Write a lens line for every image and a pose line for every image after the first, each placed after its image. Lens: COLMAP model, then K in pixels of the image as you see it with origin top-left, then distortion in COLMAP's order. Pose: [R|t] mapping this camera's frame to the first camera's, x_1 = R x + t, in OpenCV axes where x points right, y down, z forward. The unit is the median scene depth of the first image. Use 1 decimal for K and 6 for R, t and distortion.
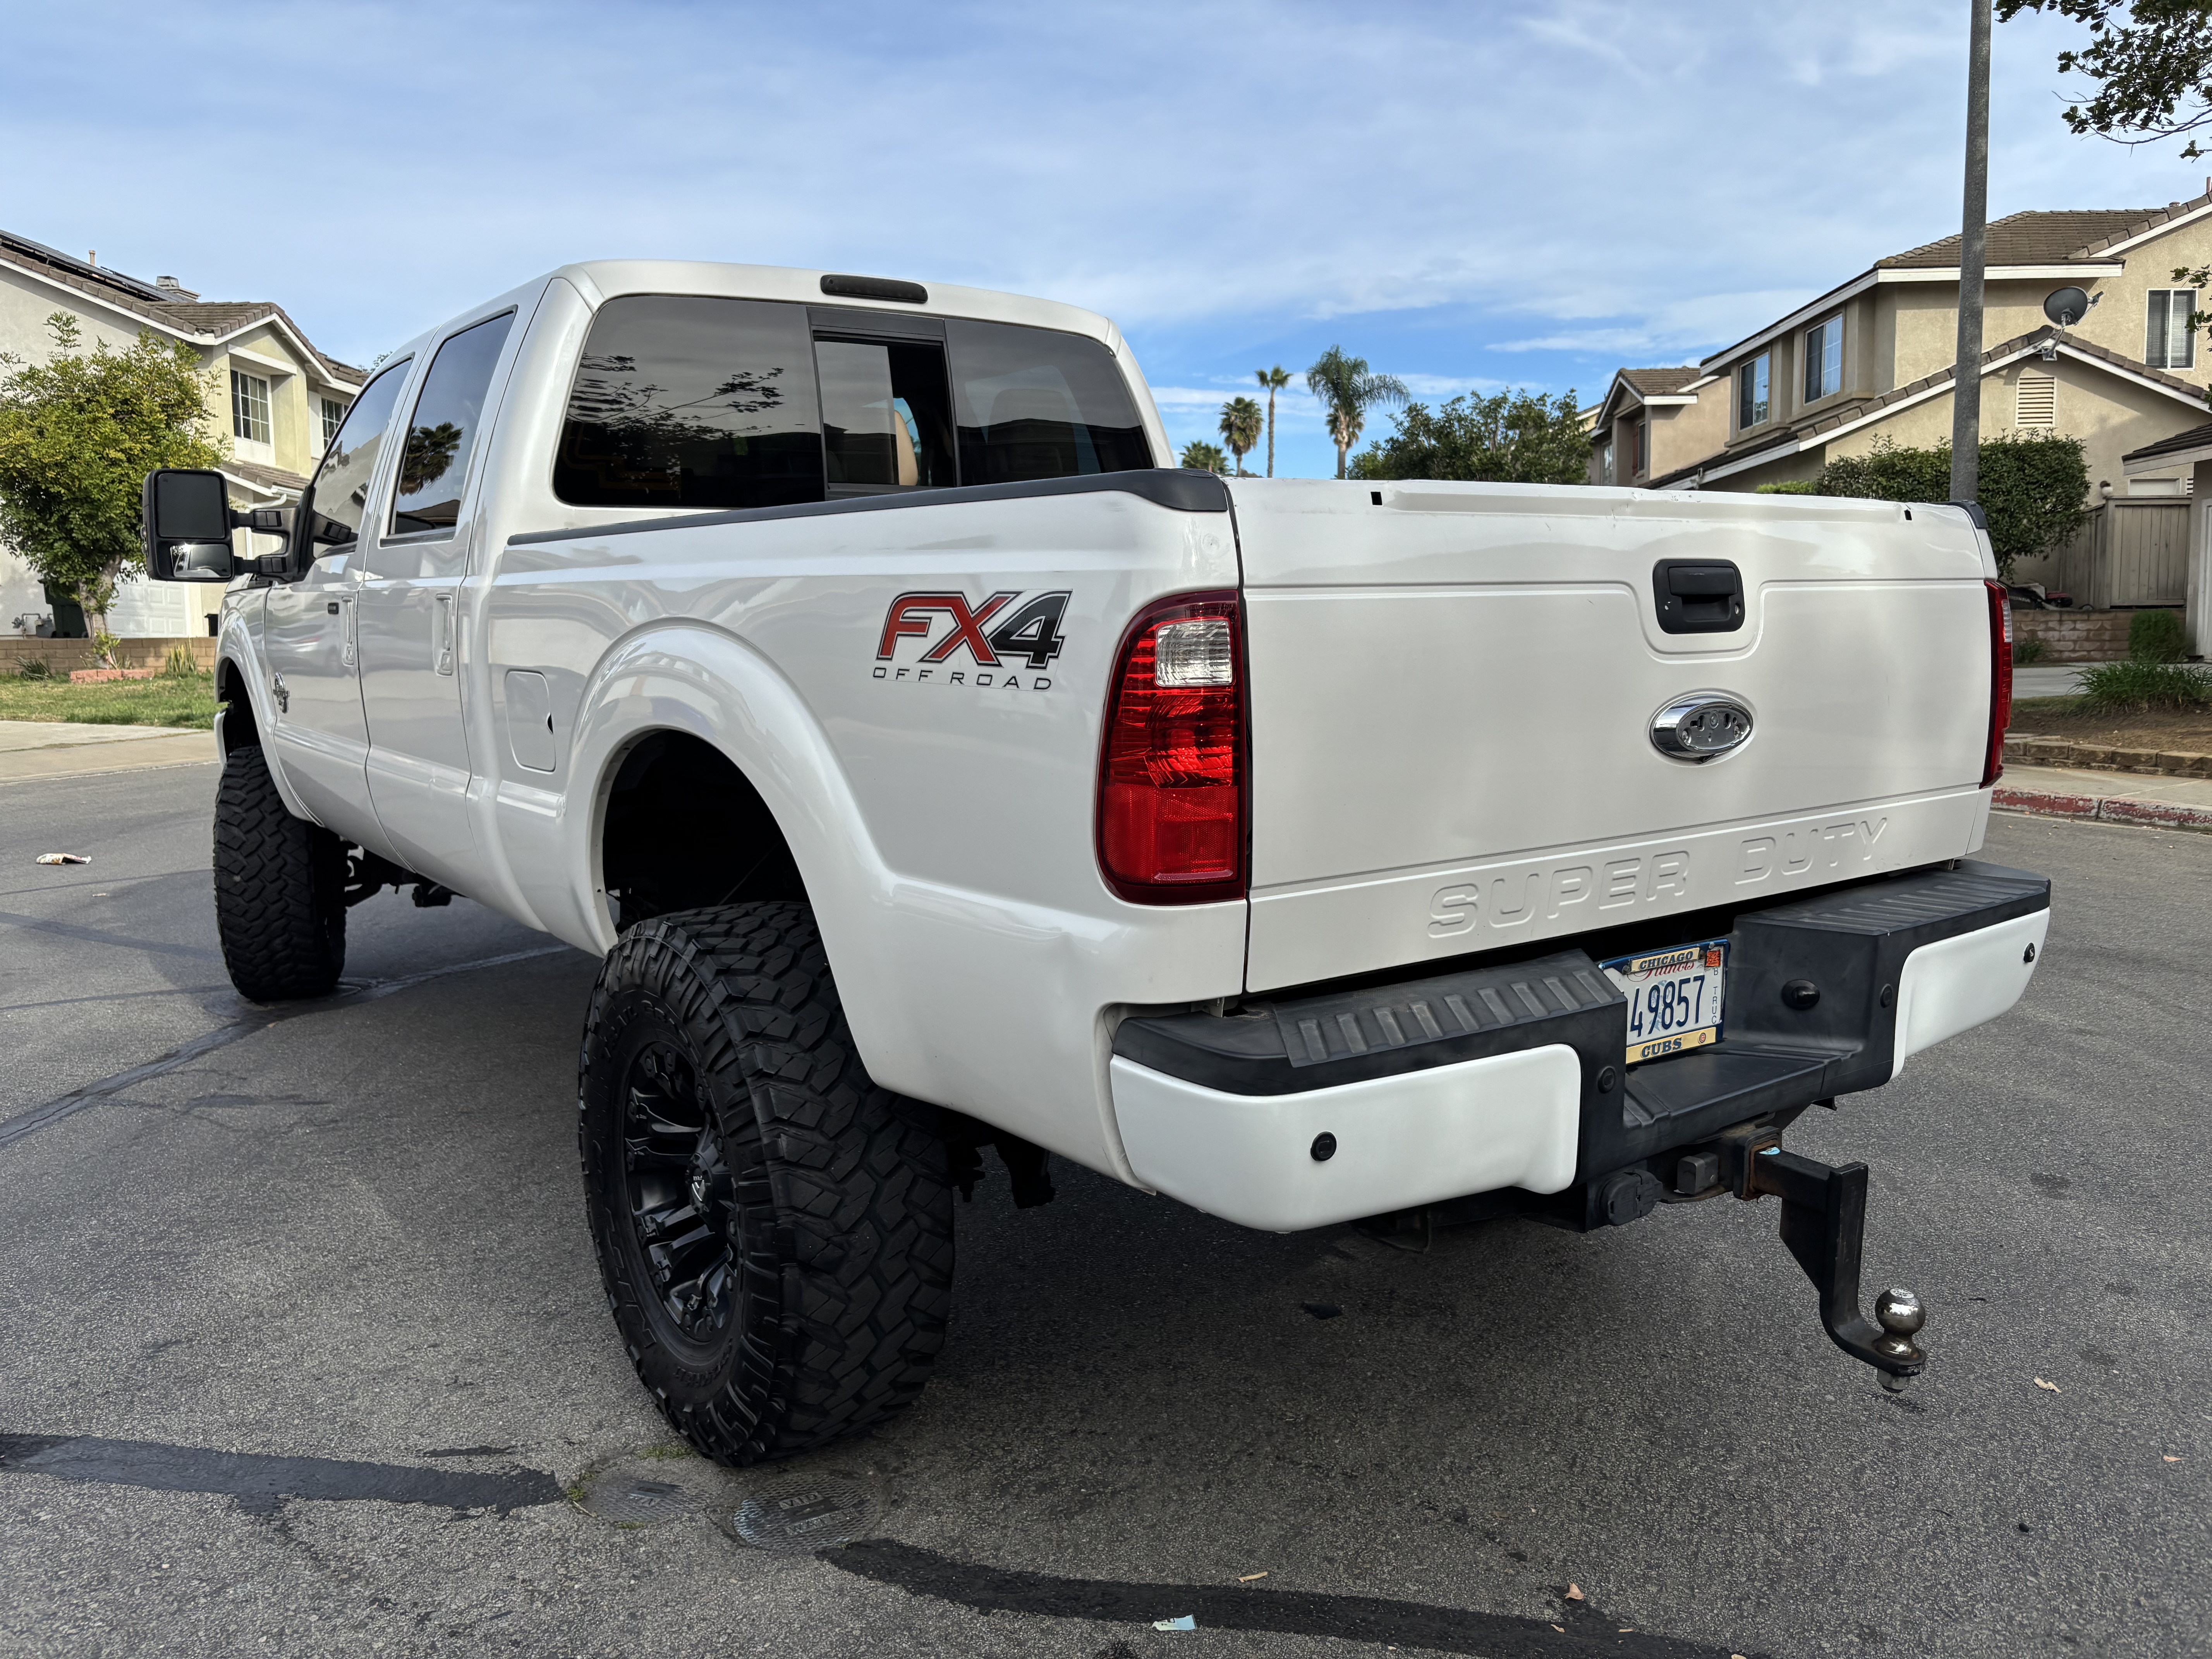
lens RADIAL K [[1685.9, 0, 1094.0], [0, 1685.9, 835.3], [0, 0, 1]] dist [0.050298, -0.069083]
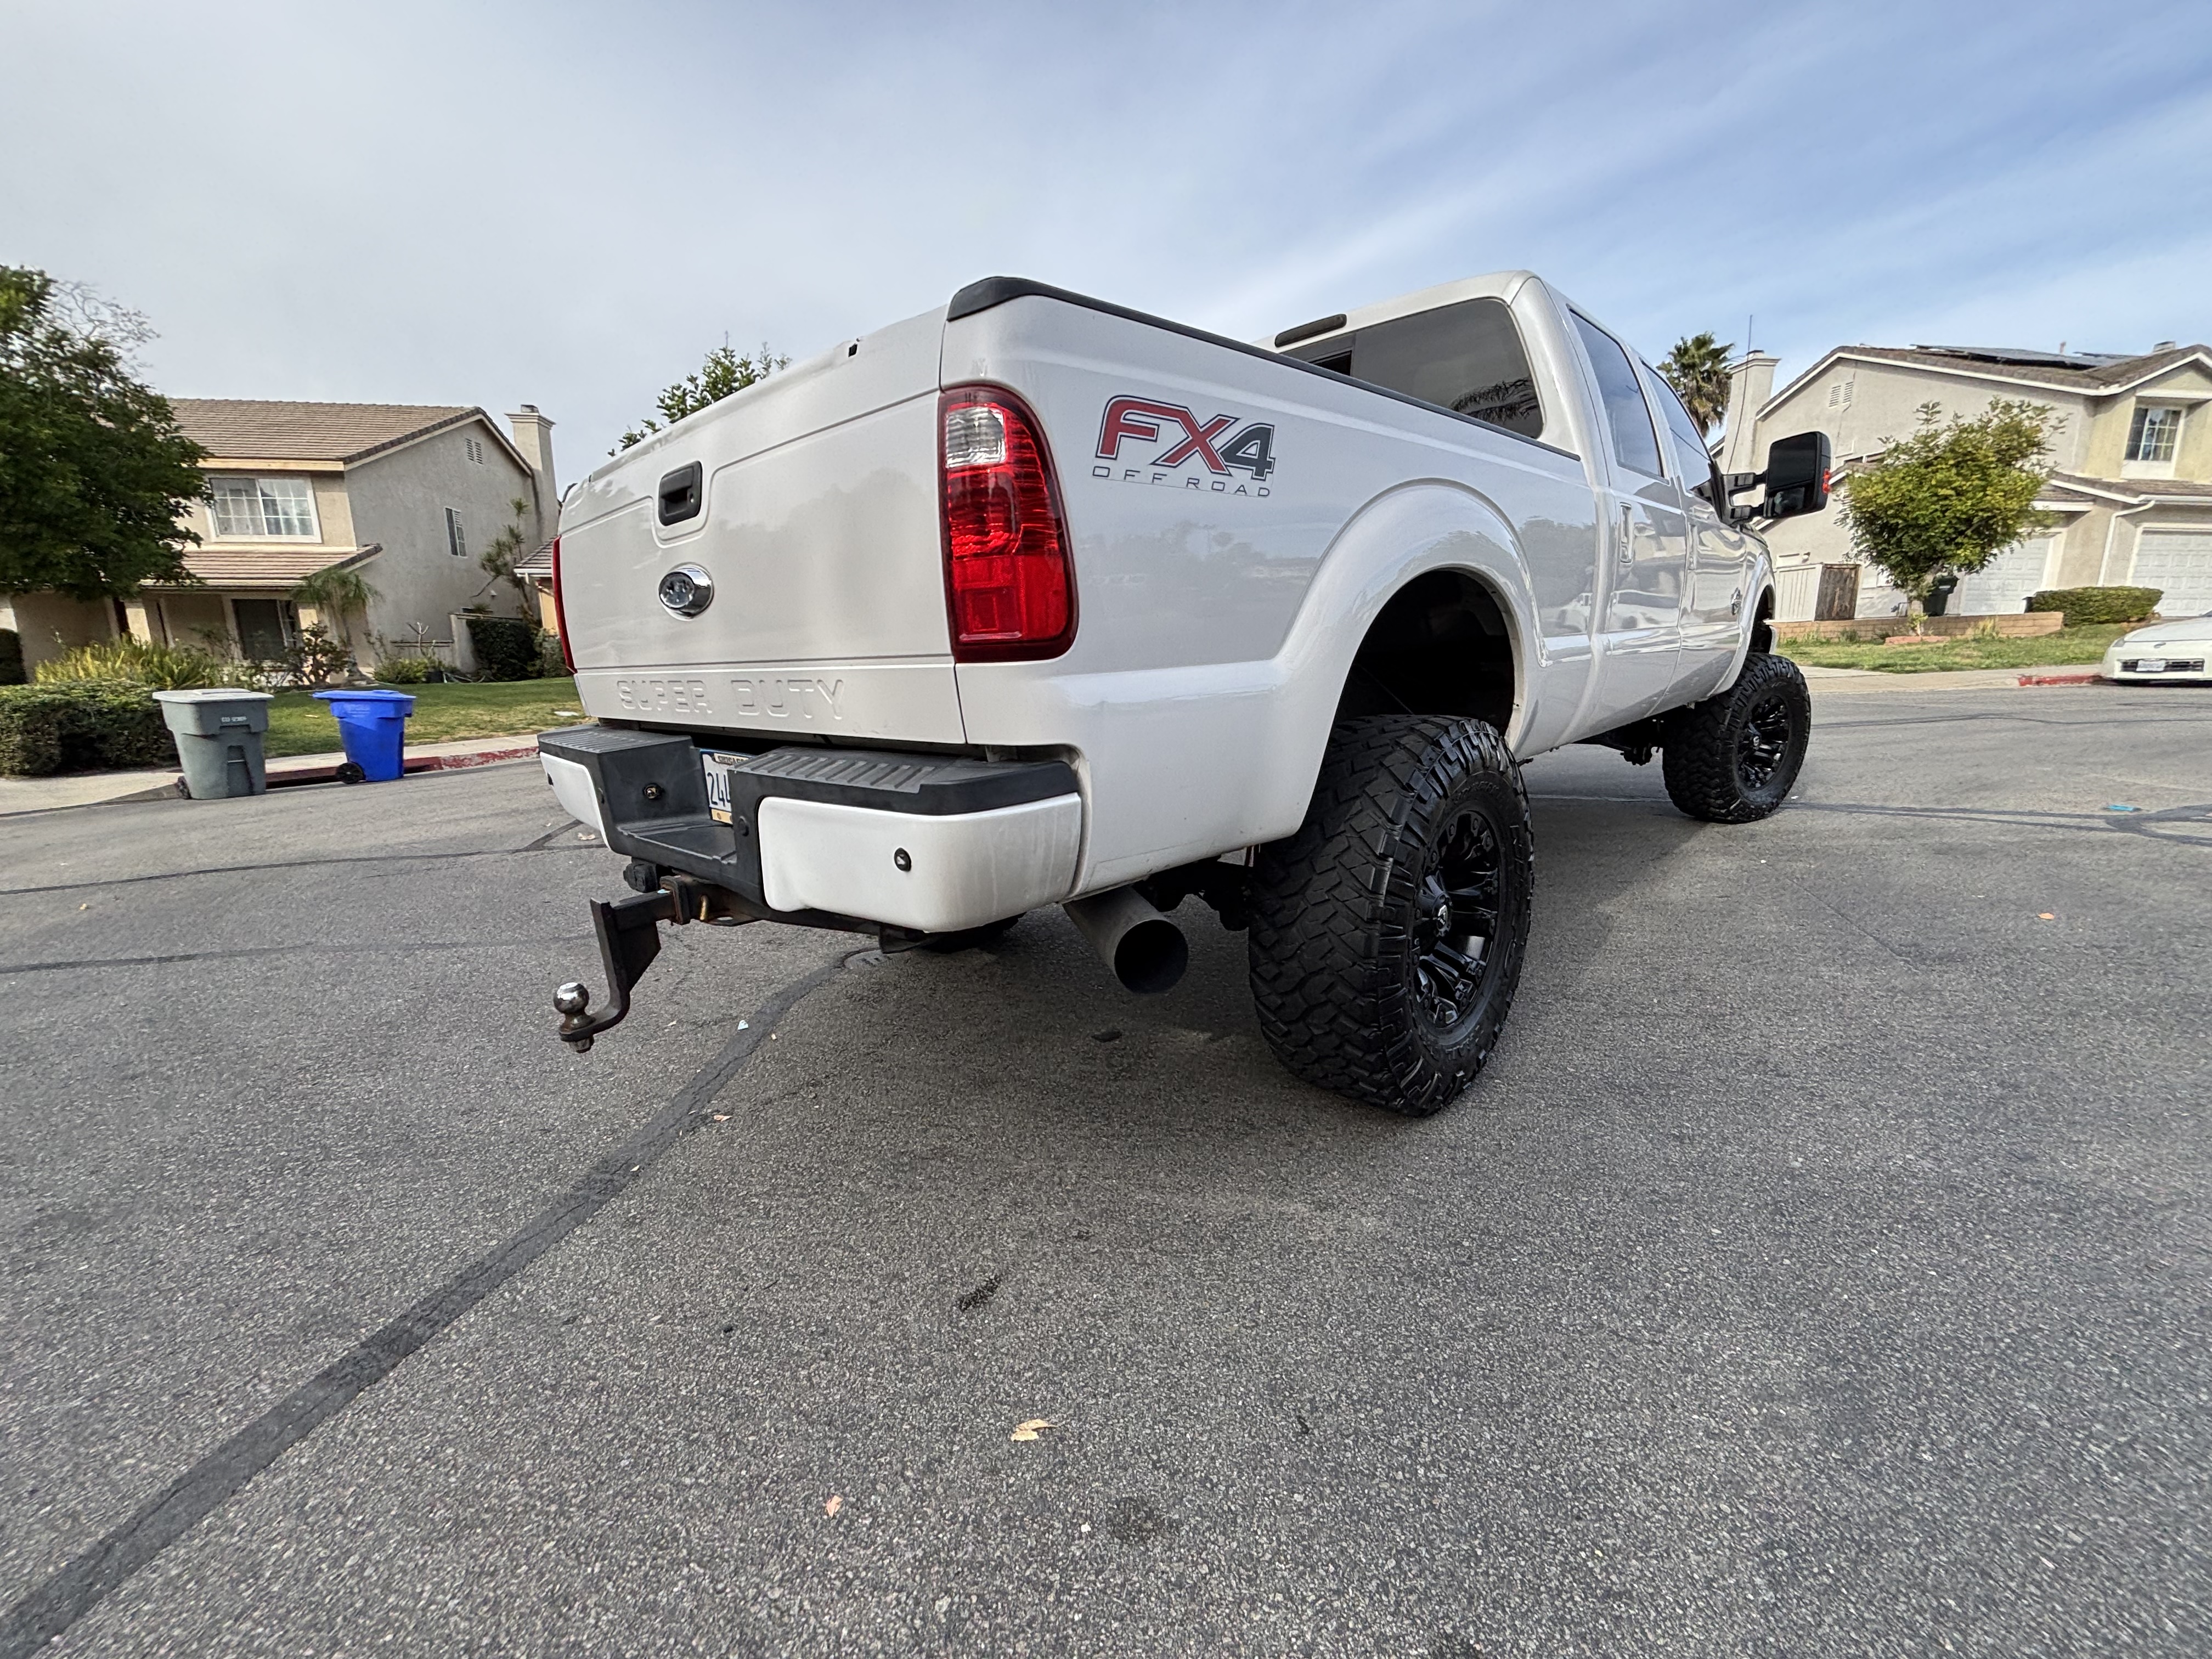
lens RADIAL K [[898.5, 0, 1115.6], [0, 898.5, 841.1], [0, 0, 1]] dist [-0.002669, 0.001293]
pose [[0.172303, 0.212461, -0.961859, 0.135938], [-0.098522, 0.975283, 0.197778, -0.005080], [0.980105, 0.060687, 0.188976, 0.140193]]
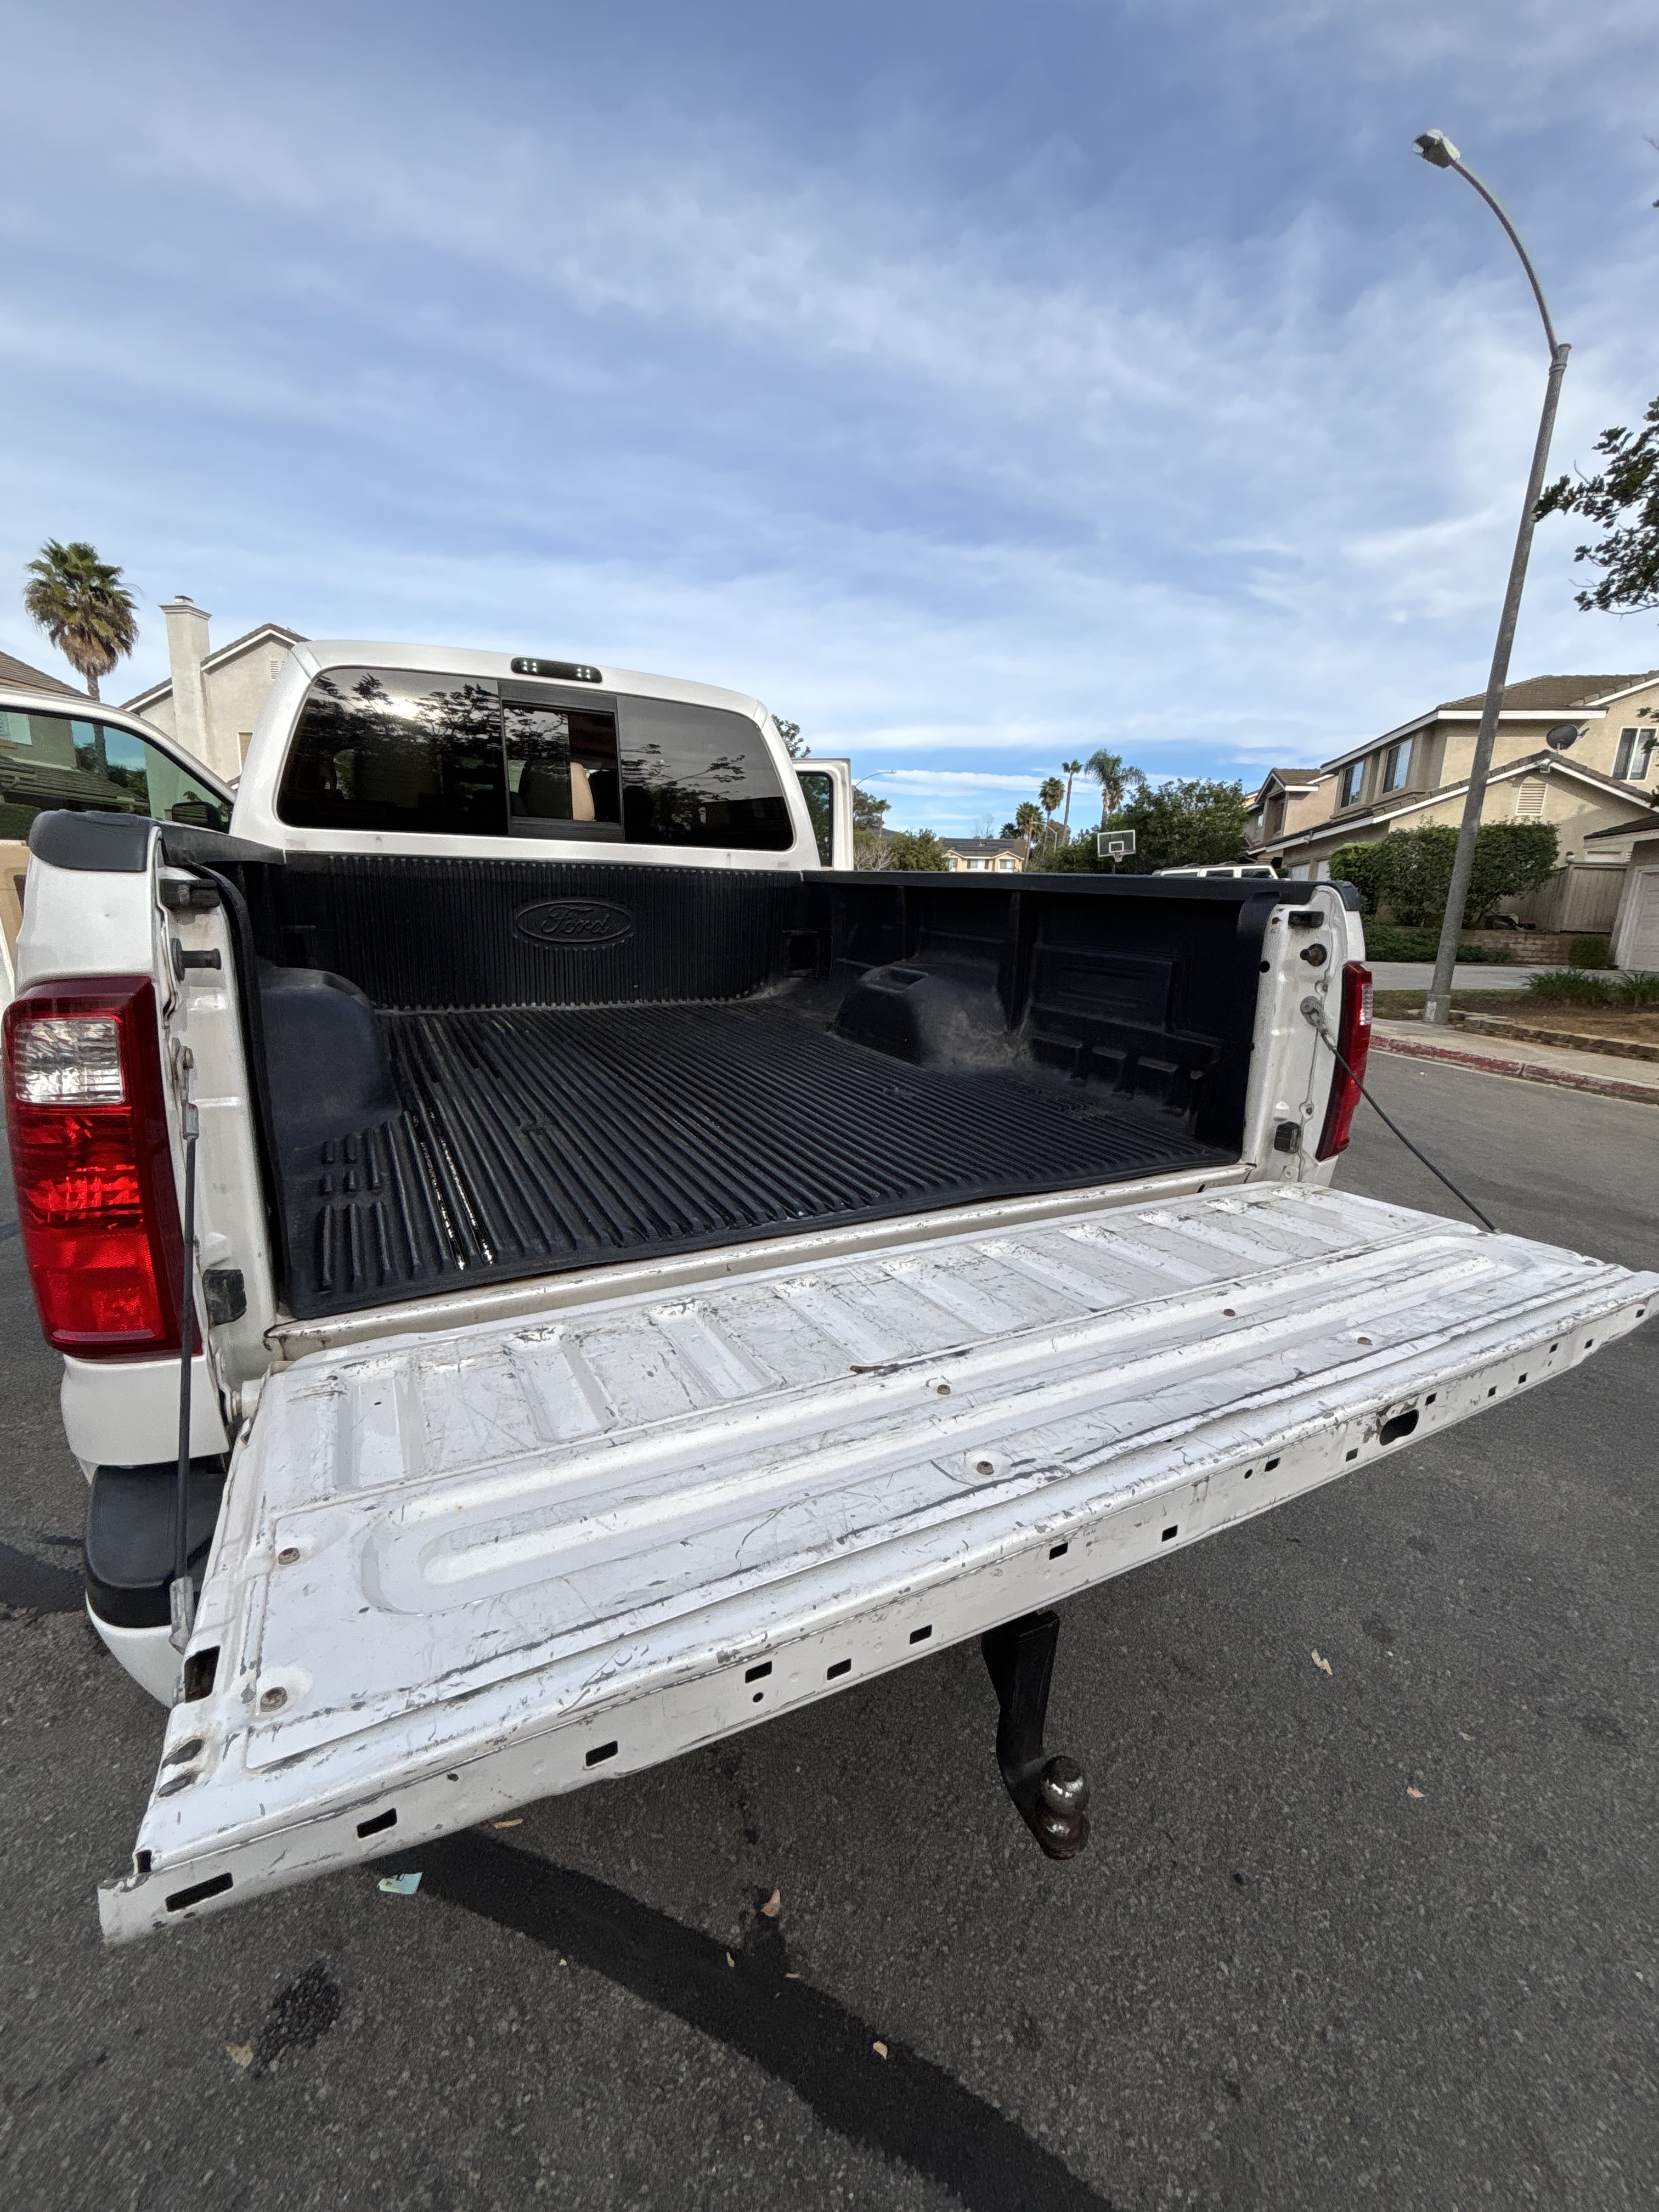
lens RADIAL K [[898.5, 0, 824.8], [0, 898.5, 1119.1], [0, 0, 1]] dist [-0.002669, 0.001293]
pose [[0.988099, 0.085070, -0.128152, 0.028983], [-0.069755, 0.990369, 0.119595, -0.010037], [0.137092, -0.109233, 0.984517, 0.041641]]
